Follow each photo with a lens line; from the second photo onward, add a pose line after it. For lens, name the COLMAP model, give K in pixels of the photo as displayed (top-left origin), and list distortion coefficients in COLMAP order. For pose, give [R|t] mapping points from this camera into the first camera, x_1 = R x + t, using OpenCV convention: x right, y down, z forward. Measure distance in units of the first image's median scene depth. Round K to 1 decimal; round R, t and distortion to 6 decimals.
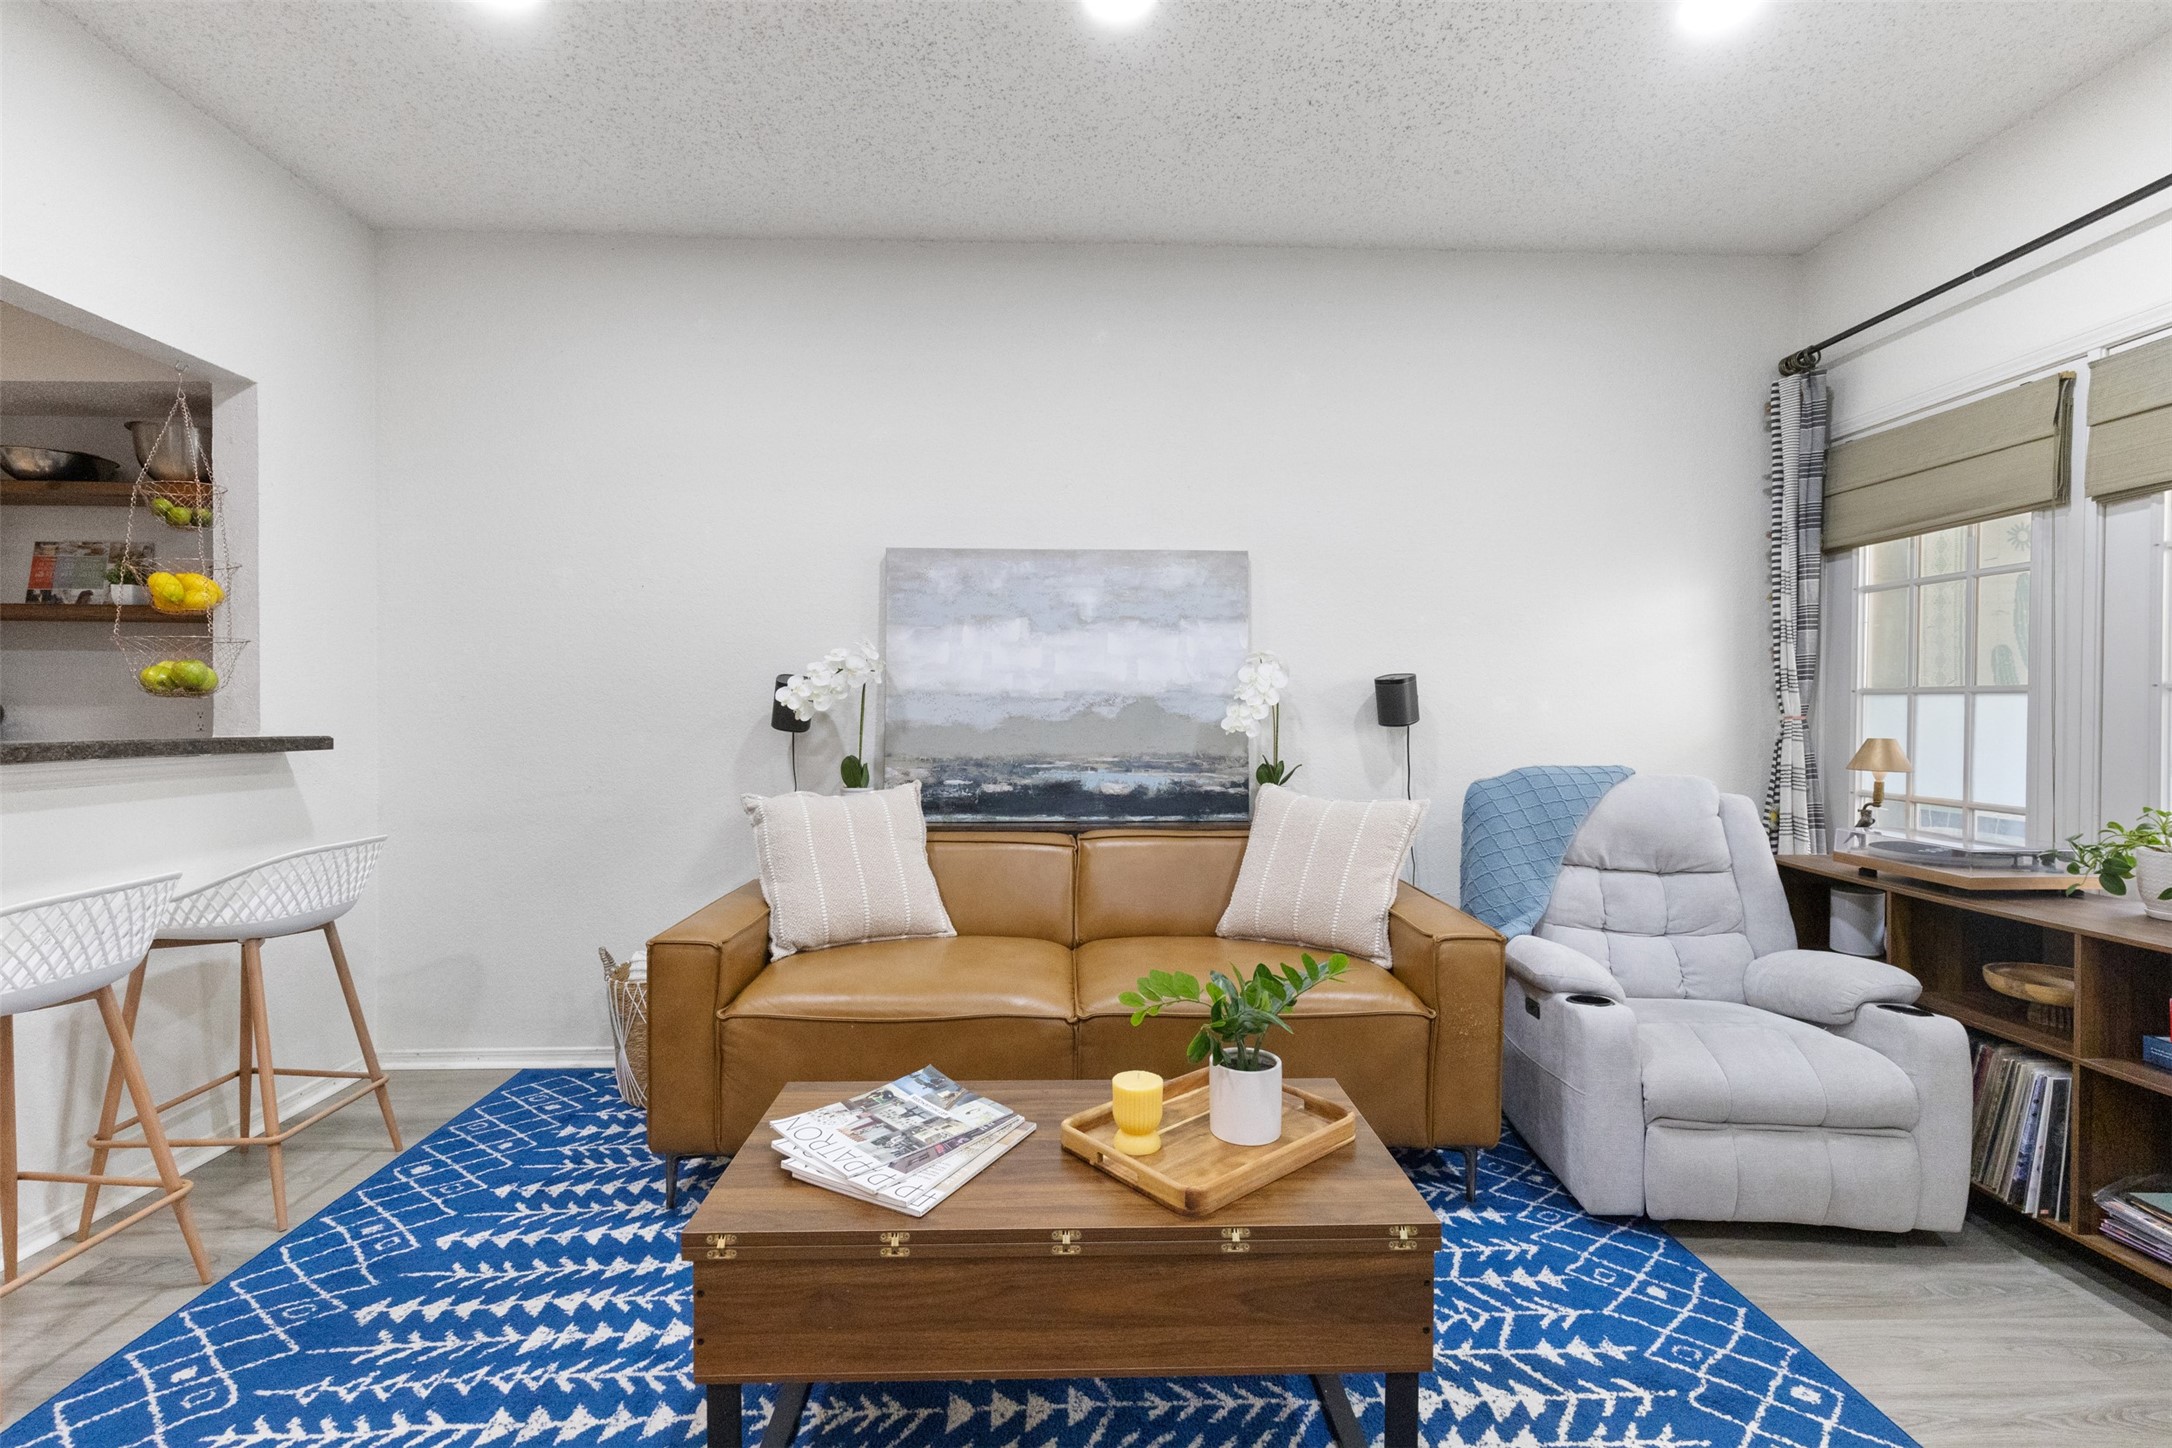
lens RADIAL K [[978.0, 0, 1088.0], [0, 978.0, 717.8], [0, 0, 1]] dist [0.007294, -0.002162]
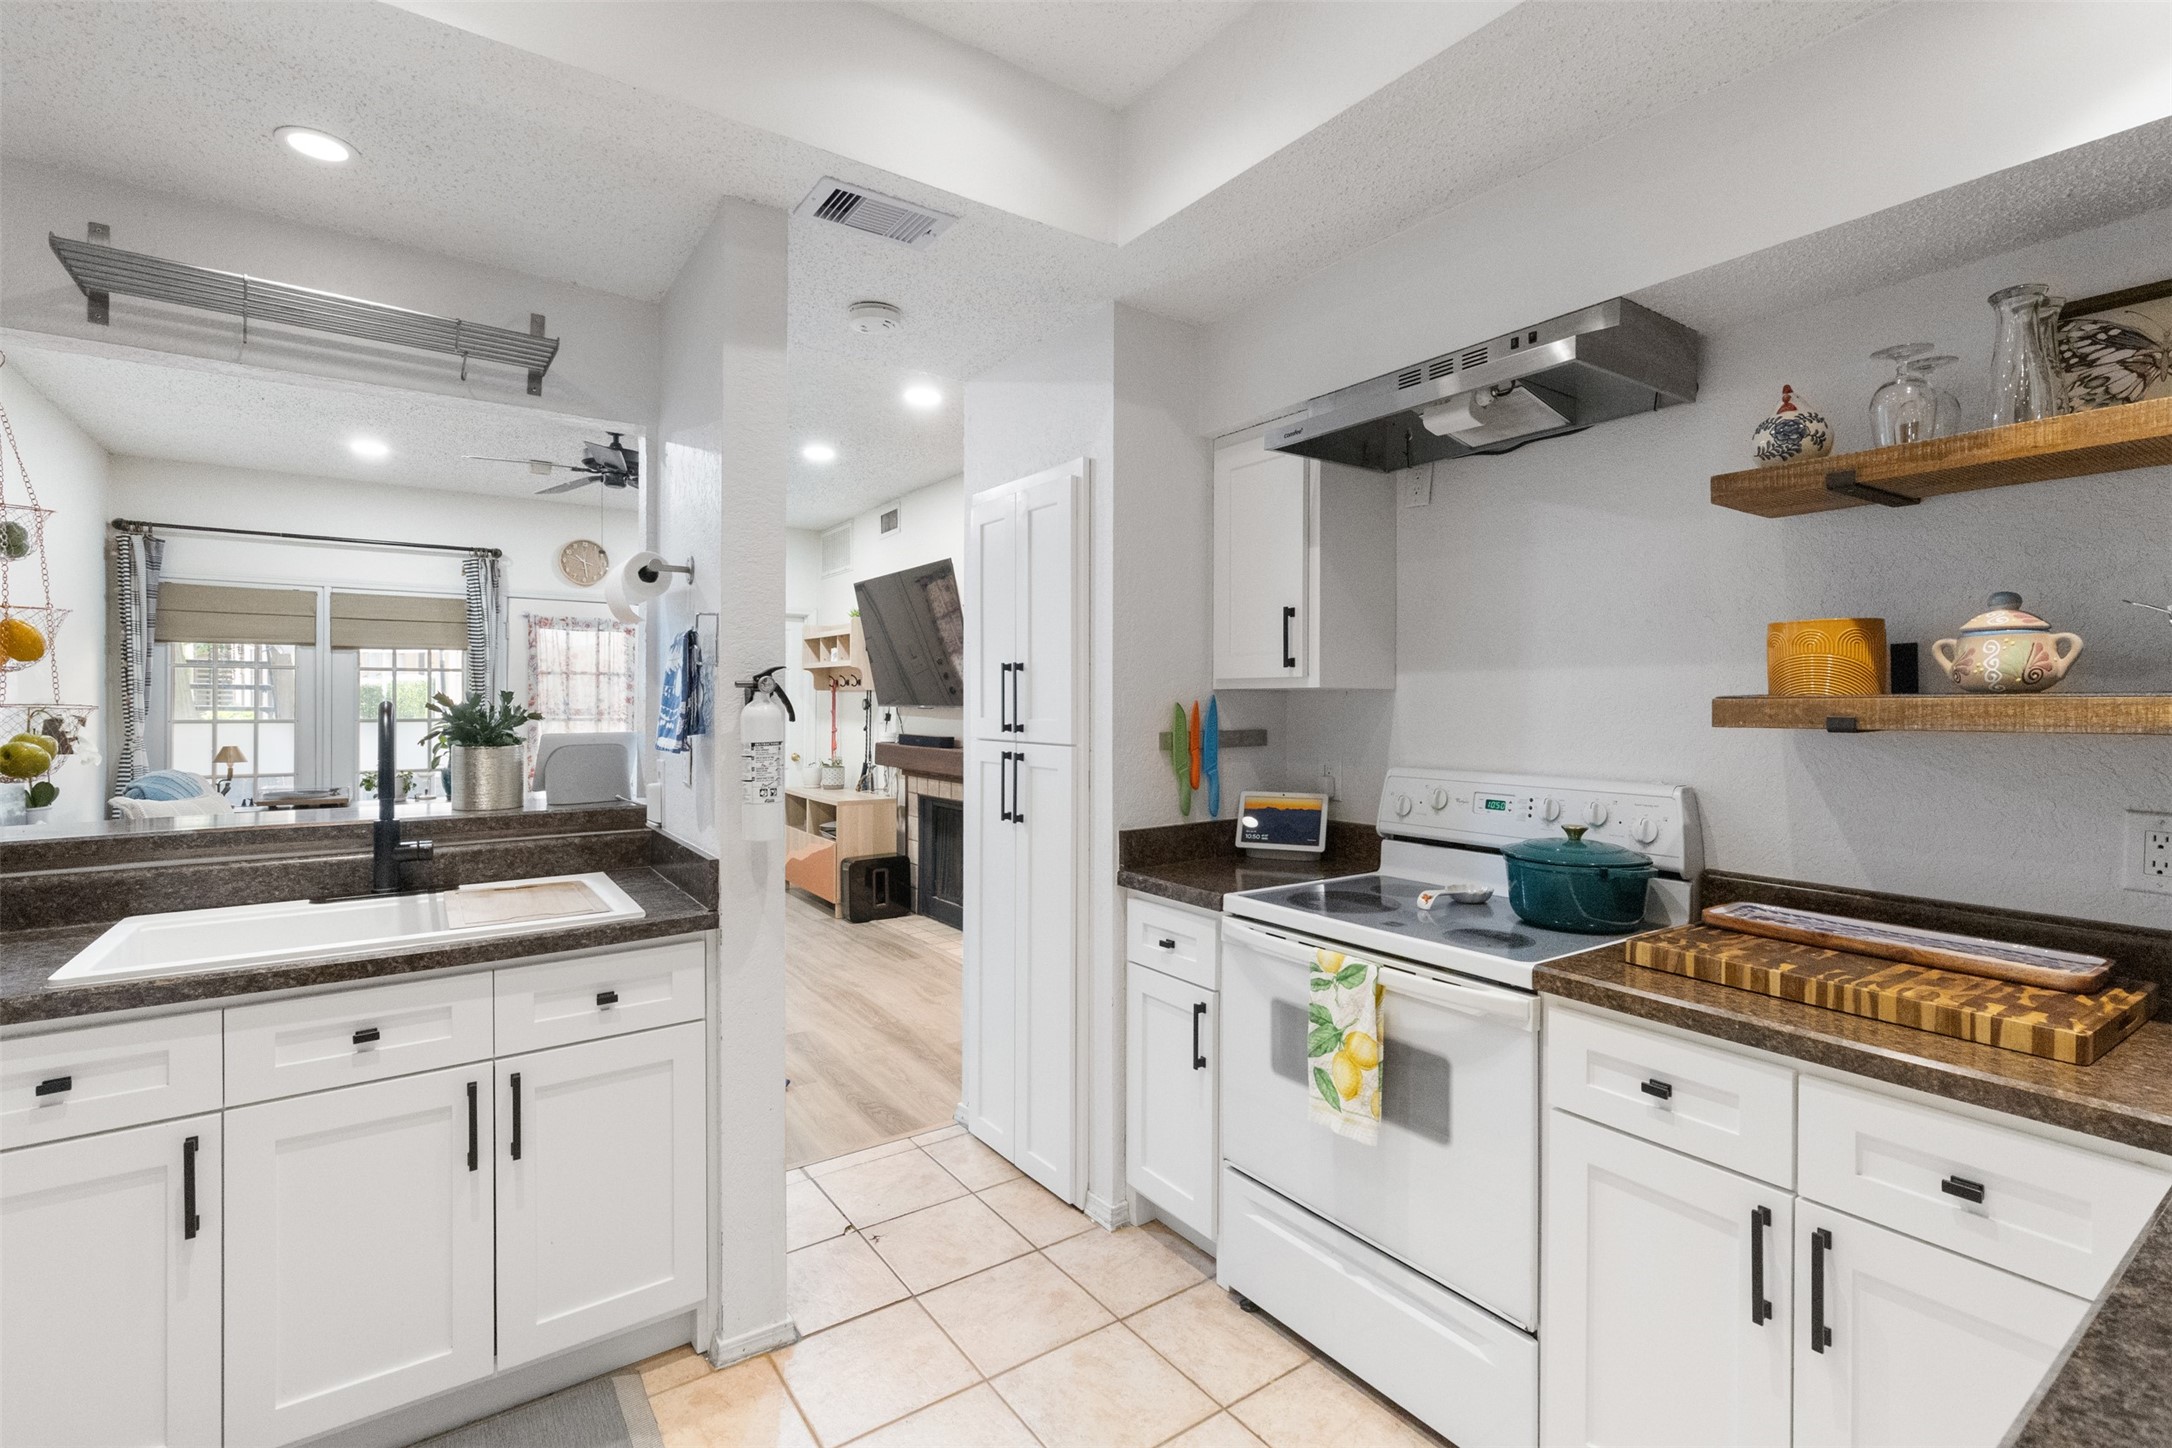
lens RADIAL K [[978.0, 0, 1091.3], [0, 978.0, 700.5], [0, 0, 1]] dist [0.007294, -0.002162]
pose [[-0.556089, -0.003607, 0.831115, -1.801449], [0.004857, 0.999959, 0.007590, -0.077991], [-0.831109, 0.008257, -0.556049, 0.648801]]
